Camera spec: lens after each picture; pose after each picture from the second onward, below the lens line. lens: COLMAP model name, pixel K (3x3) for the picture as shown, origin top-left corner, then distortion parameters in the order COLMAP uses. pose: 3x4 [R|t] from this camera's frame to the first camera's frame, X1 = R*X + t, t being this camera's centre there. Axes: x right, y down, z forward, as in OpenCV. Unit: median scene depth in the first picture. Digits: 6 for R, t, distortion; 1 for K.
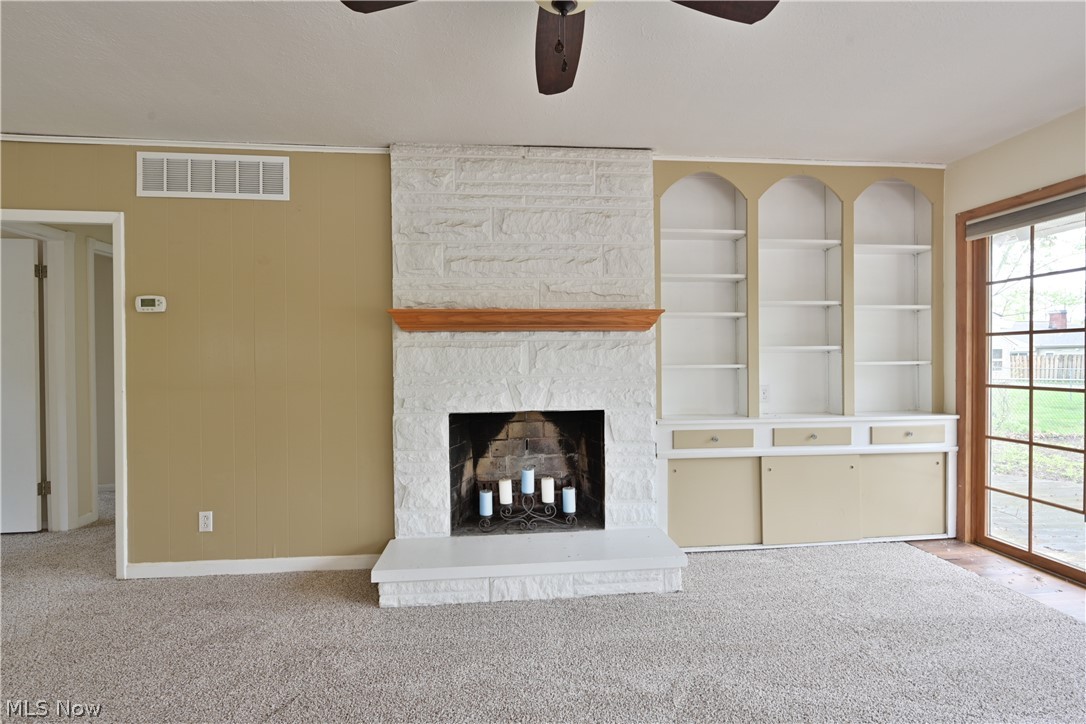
lens RADIAL K [[504.5, 0, 543.0], [0, 504.5, 362.0], [0, 0, 1]] dist [-0.001091, 0.000092]
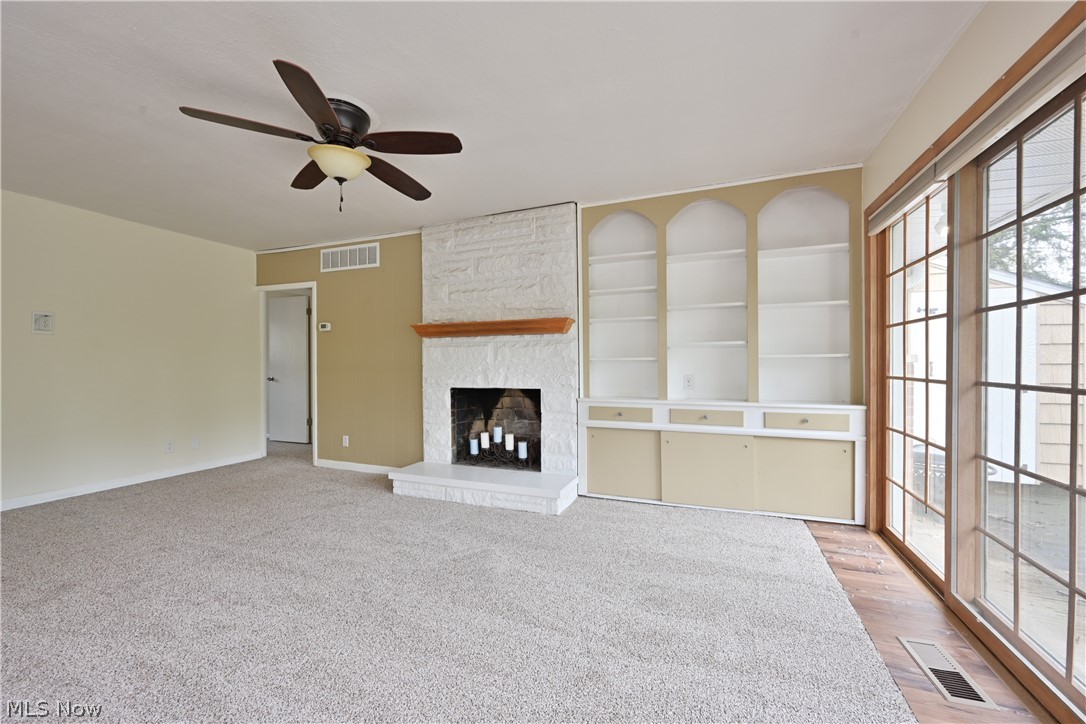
lens RADIAL K [[426.1, 0, 543.0], [0, 426.1, 362.0], [0, 0, 1]] dist [0.000422, -0.000011]
pose [[0.889388, 0.001404, -0.457151, 0.687164], [-0.002880, 0.999993, -0.002531, 0.021452], [0.457144, 0.003567, 0.889386, -0.077791]]
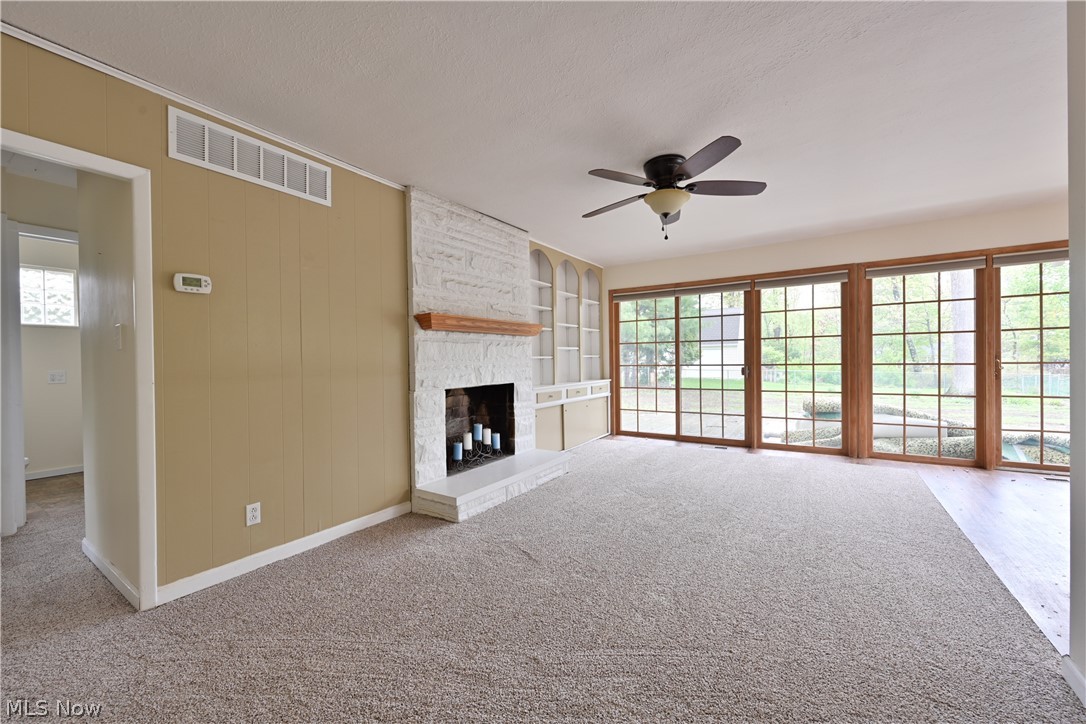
lens RADIAL K [[426.1, 0, 543.0], [0, 426.1, 362.0], [0, 0, 1]] dist [0.000422, -0.000011]
pose [[0.626406, -0.006532, 0.779470, -0.920032], [0.015577, 0.999870, -0.004140, 0.034025], [-0.779341, 0.014736, 0.626426, 0.044534]]
